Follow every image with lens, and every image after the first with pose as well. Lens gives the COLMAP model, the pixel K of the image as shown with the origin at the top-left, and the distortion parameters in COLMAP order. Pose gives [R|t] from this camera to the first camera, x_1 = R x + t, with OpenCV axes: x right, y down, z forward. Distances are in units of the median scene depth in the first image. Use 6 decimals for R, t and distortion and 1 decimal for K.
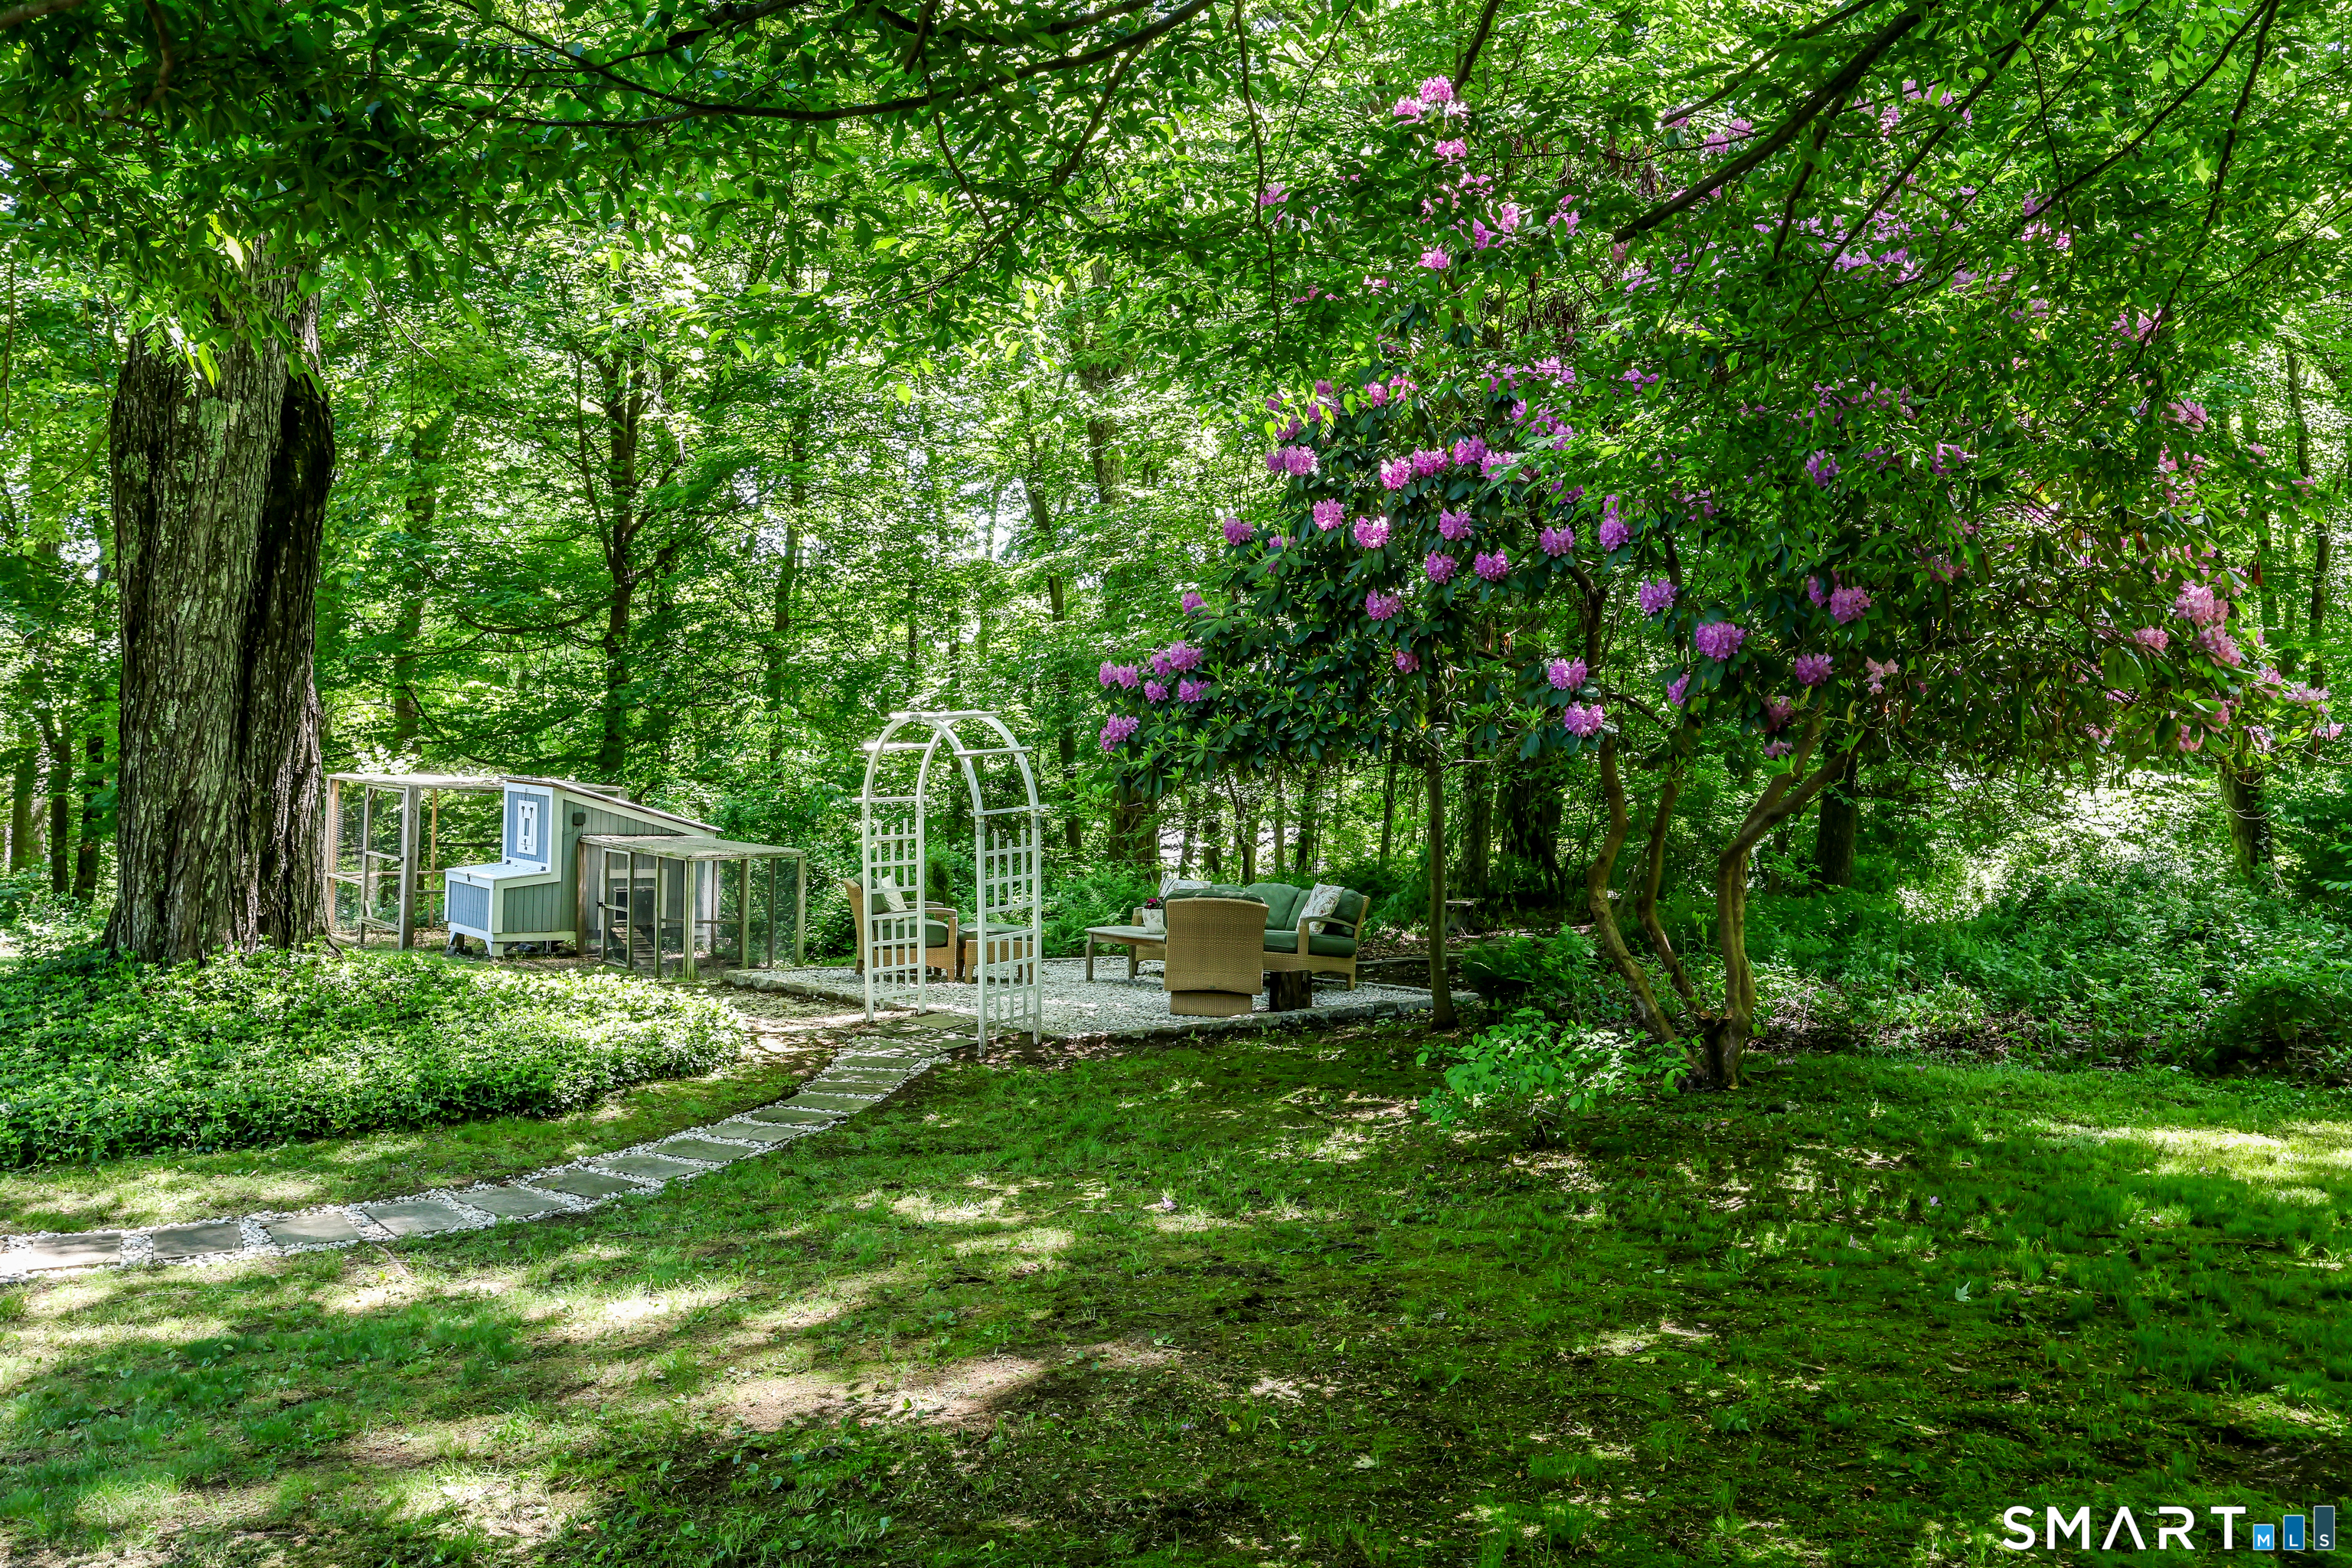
lens RADIAL K [[1952.8, 0, 1176.0], [0, 1952.8, 784.0], [0, 0, 1]] dist [-0.002519, -0.000643]
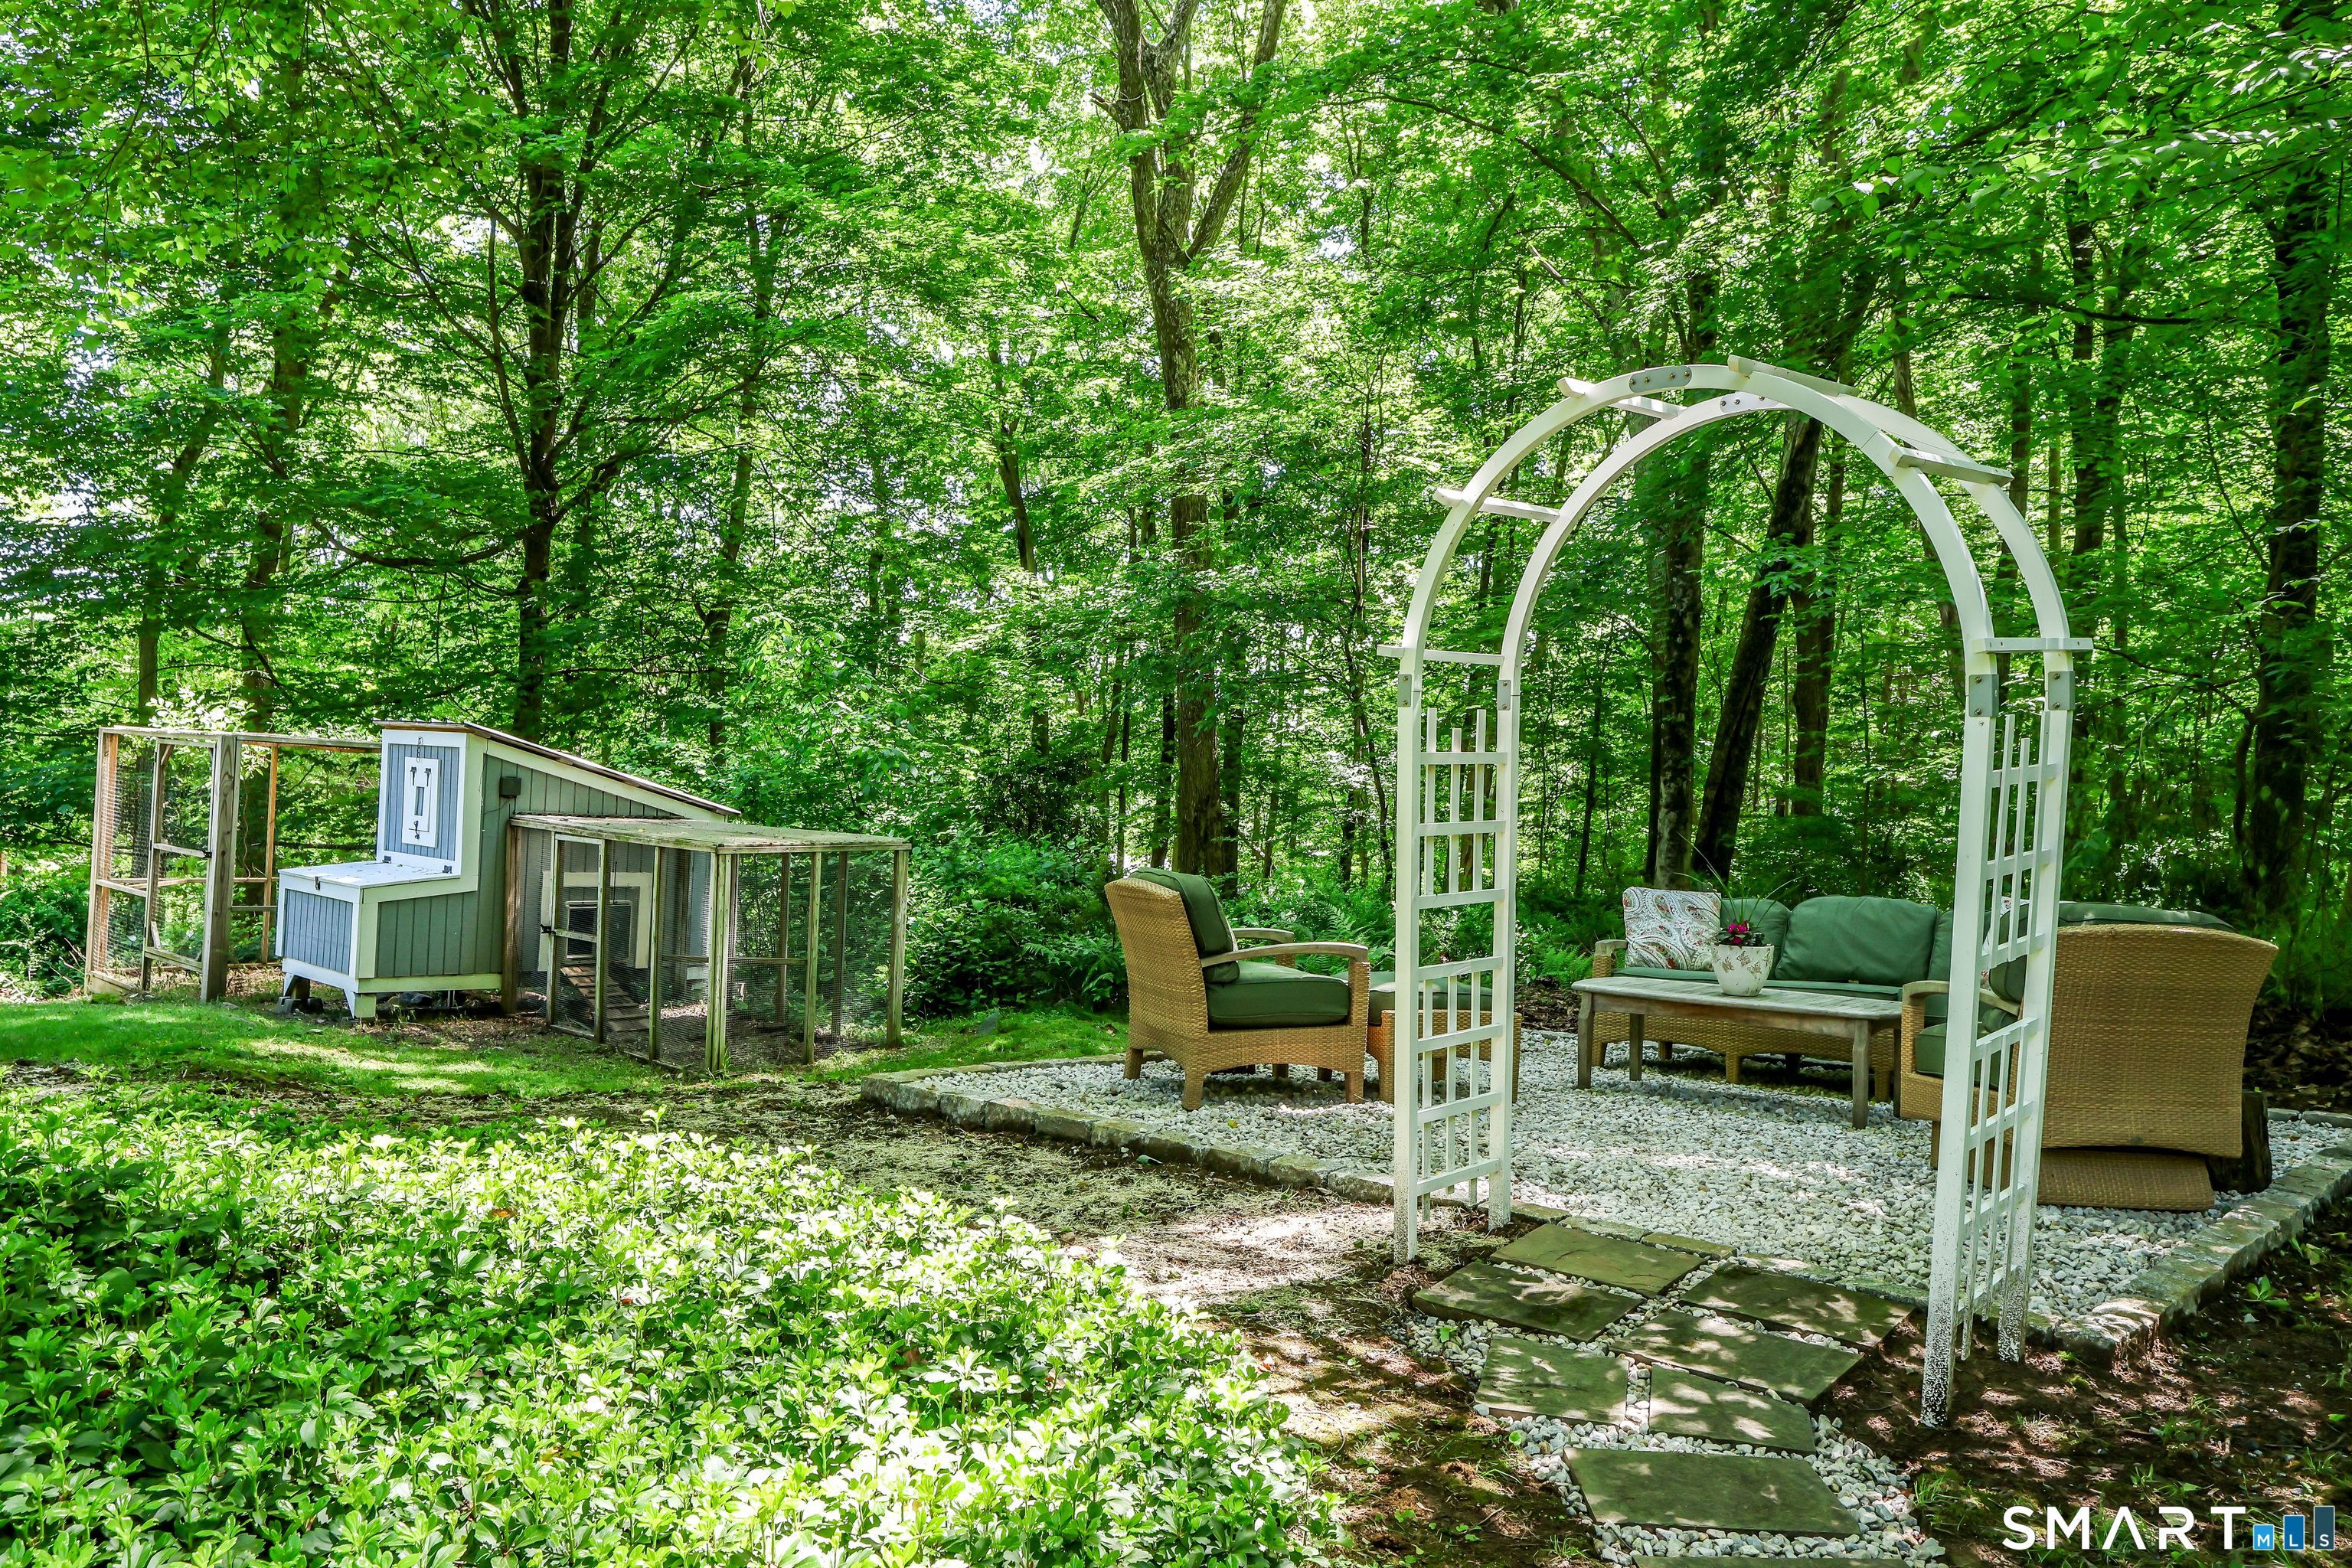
lens RADIAL K [[1786.1, 0, 1176.0], [0, 1786.1, 784.0], [0, 0, 1]] dist [0.005783, 0.001016]
pose [[0.996102, 0.010502, 0.087577, -0.147794], [-0.008961, 0.999798, -0.017974, 0.024746], [-0.087749, 0.017119, 0.995996, 0.427756]]
